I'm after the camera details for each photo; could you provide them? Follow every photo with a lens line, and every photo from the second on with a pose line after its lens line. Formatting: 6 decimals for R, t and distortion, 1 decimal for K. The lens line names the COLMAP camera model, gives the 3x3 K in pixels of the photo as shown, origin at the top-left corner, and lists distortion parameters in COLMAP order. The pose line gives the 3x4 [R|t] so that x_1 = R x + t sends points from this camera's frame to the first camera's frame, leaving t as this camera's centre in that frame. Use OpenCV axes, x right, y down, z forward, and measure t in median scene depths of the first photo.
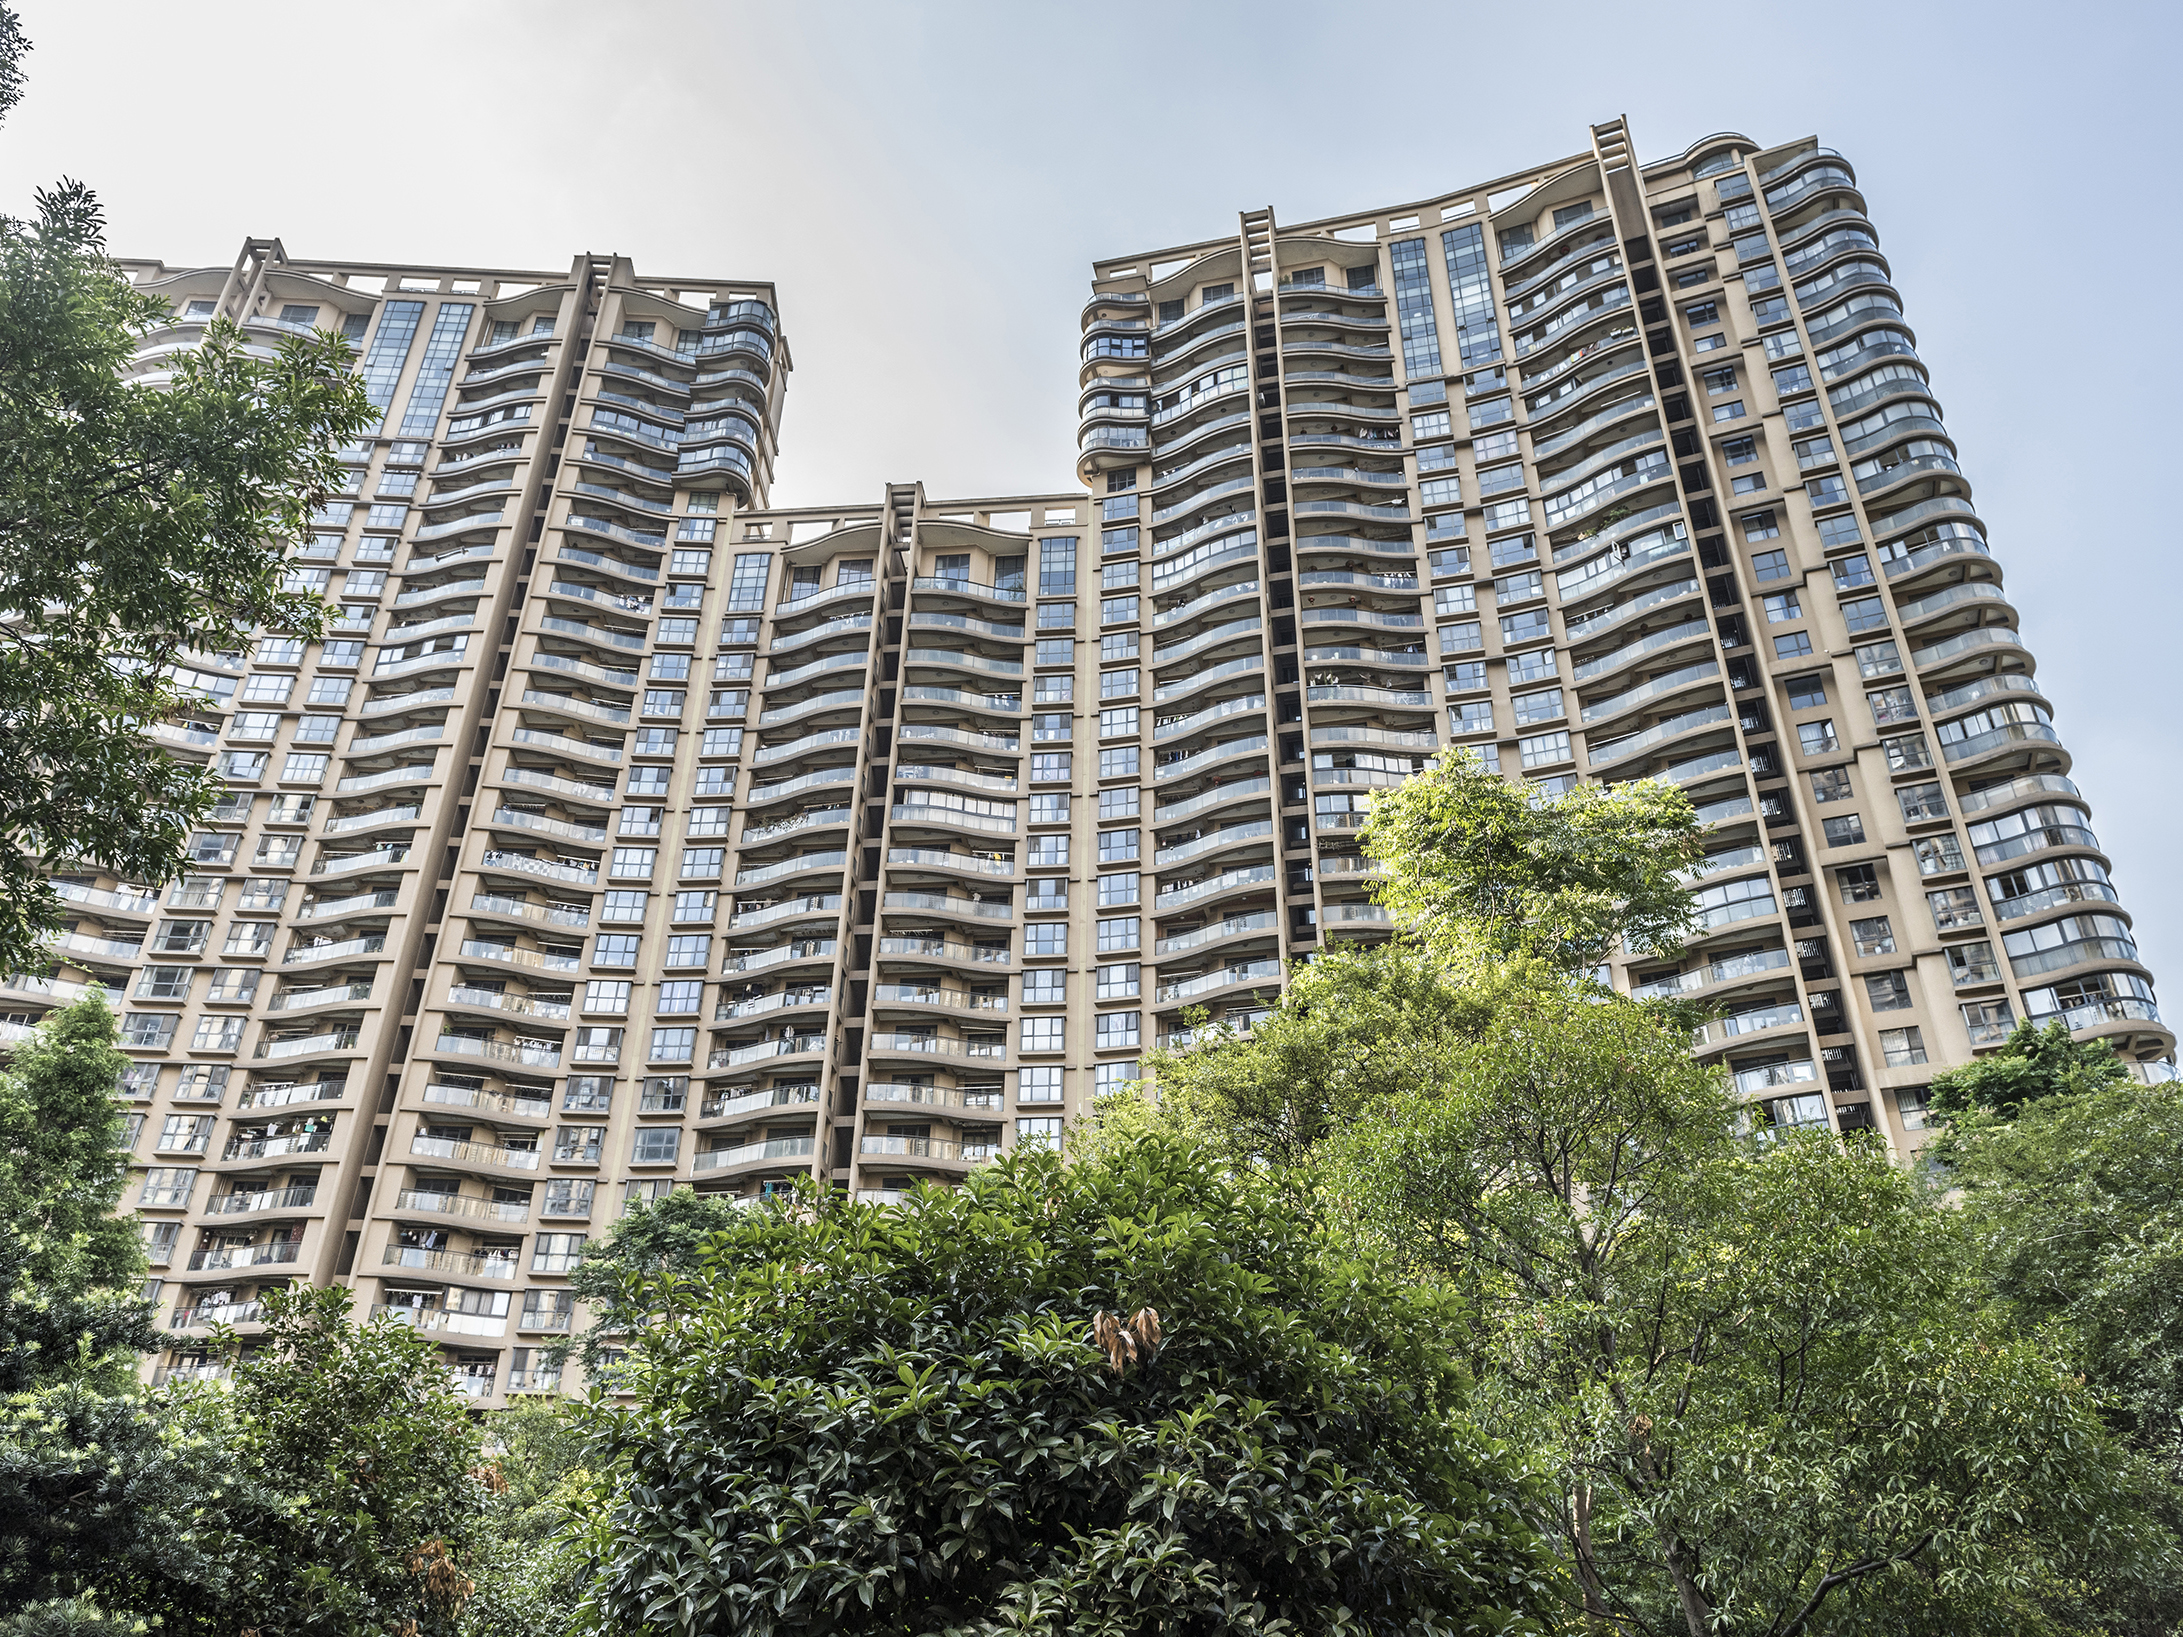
lens RADIAL K [[1529.9, 0, 1088.2], [0, 1529.9, 819.3], [0, 0, 1]] dist [0.005492, 0.000614]
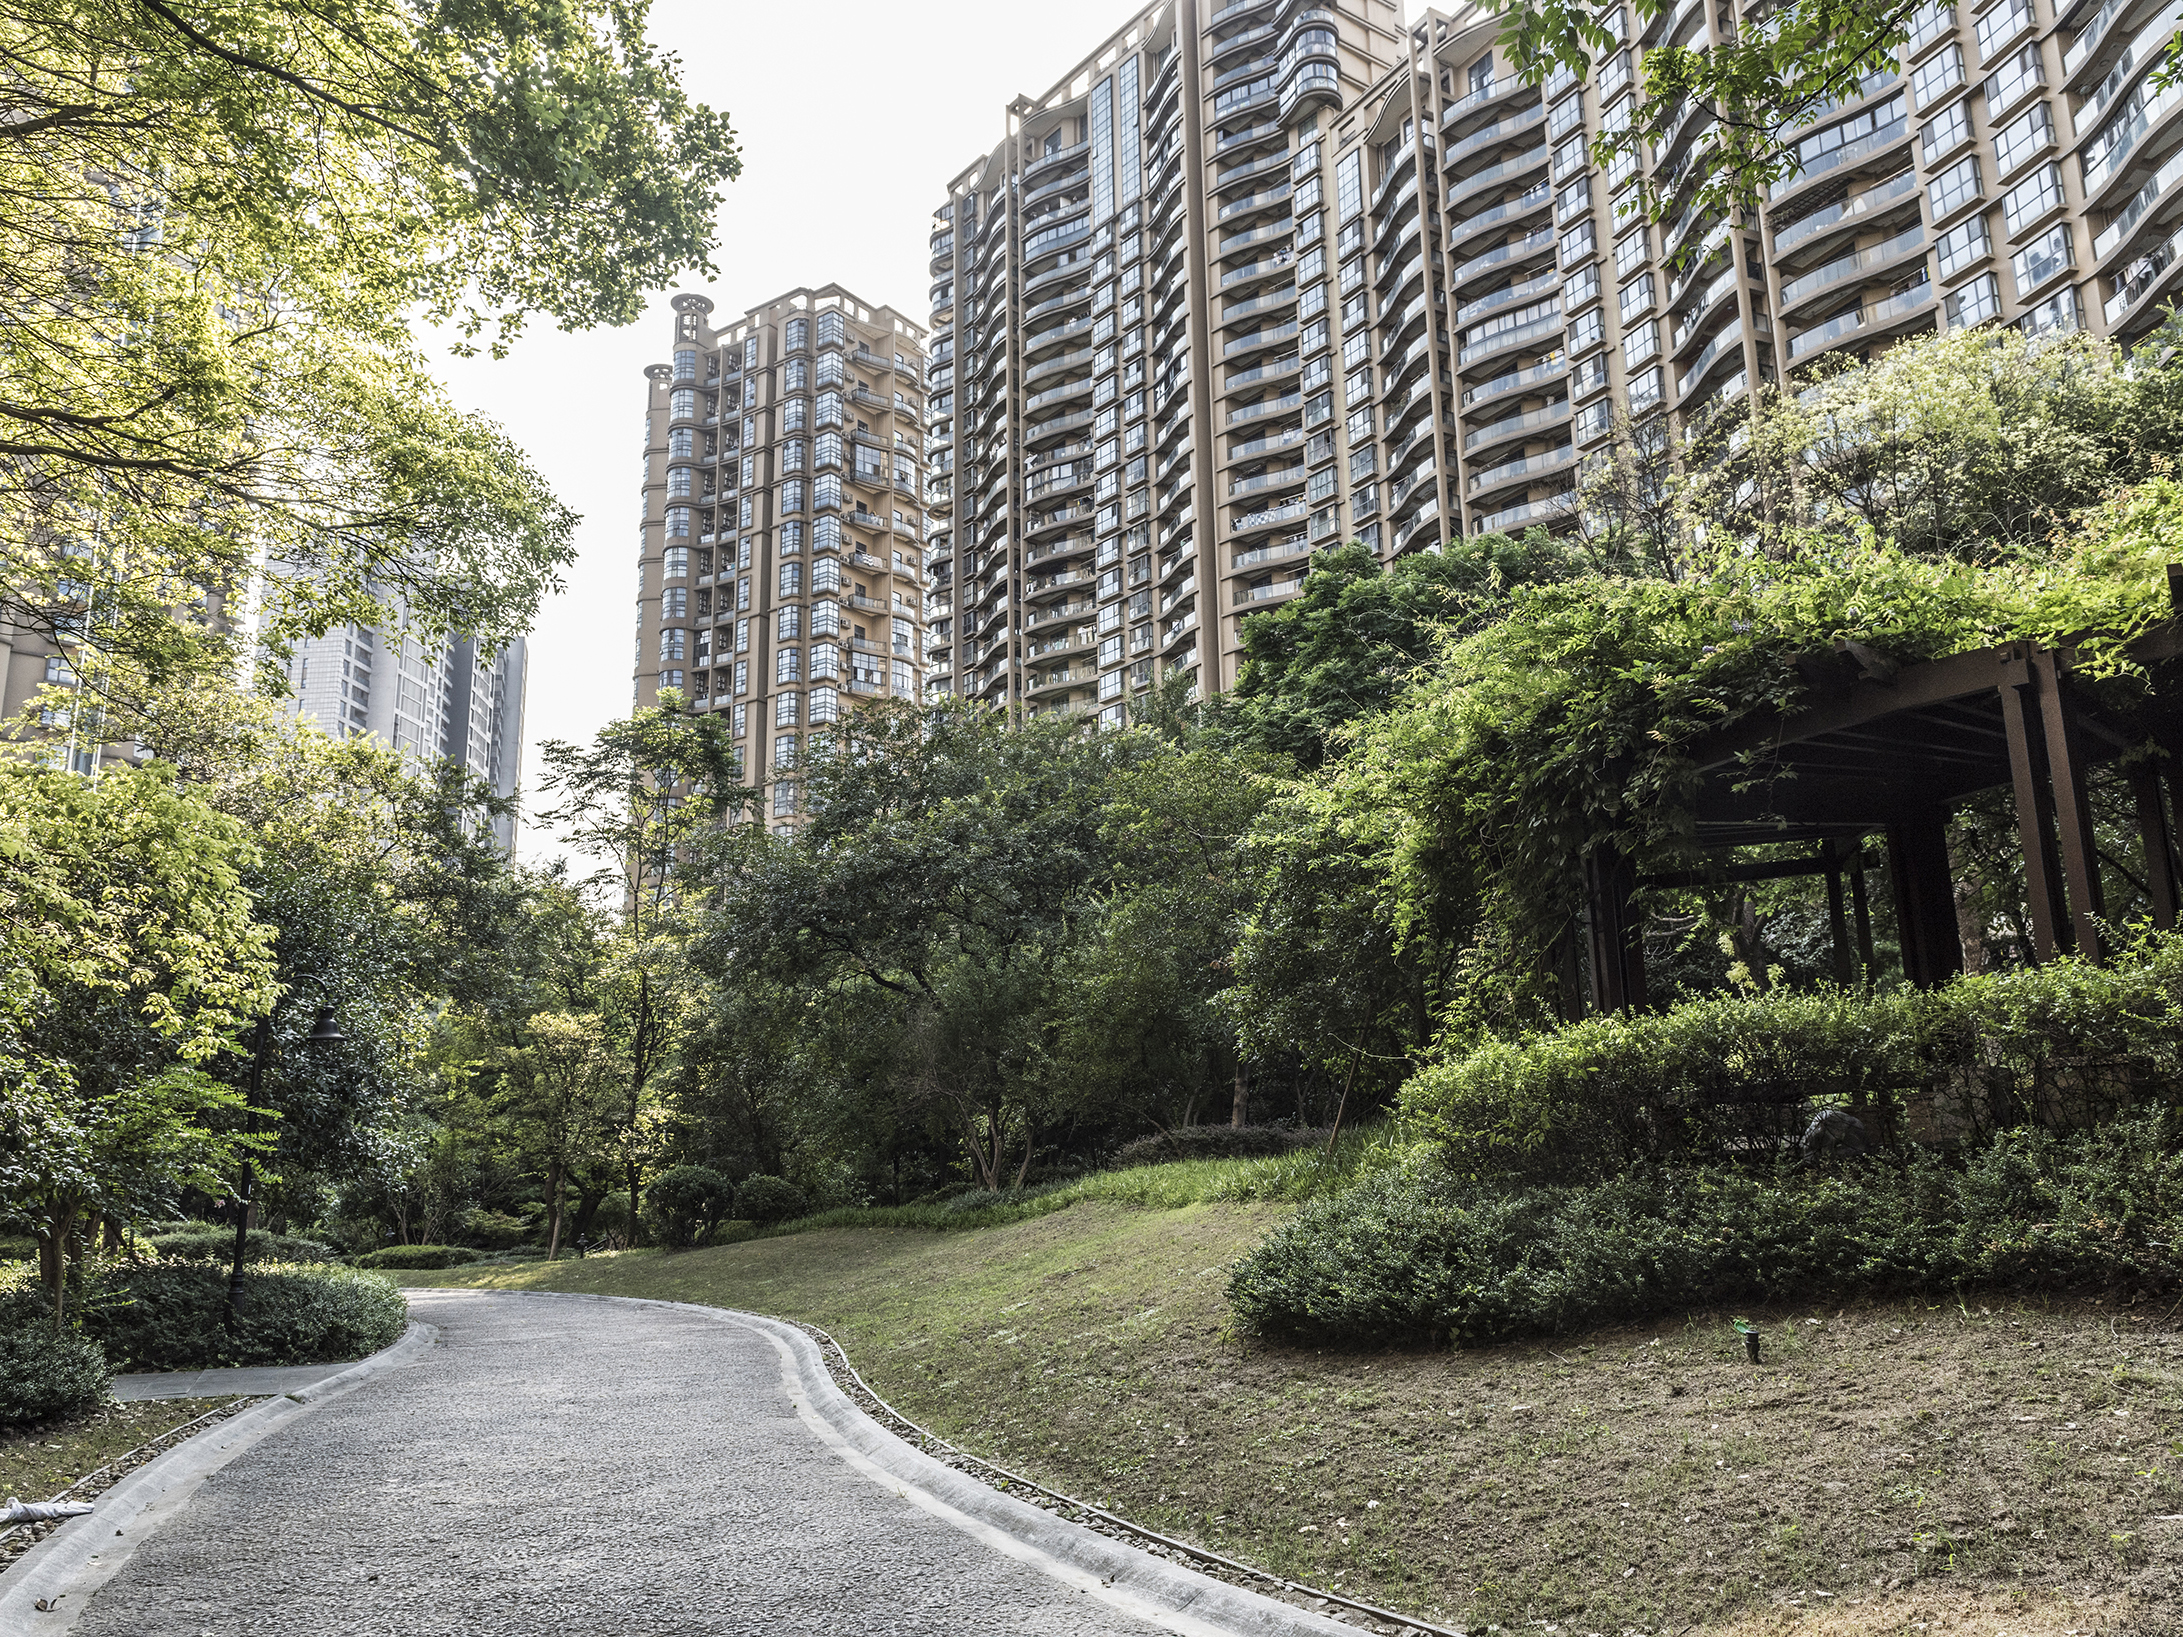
lens RADIAL K [[1529.9, 0, 1090.9], [0, 1529.9, 820.1], [0, 0, 1]] dist [0.005492, 0.000614]
pose [[0.599965, -0.192979, -0.776403, 0.446707], [0.429182, 0.896643, 0.108784, 0.052969], [0.675163, -0.398485, 0.620777, 0.026518]]
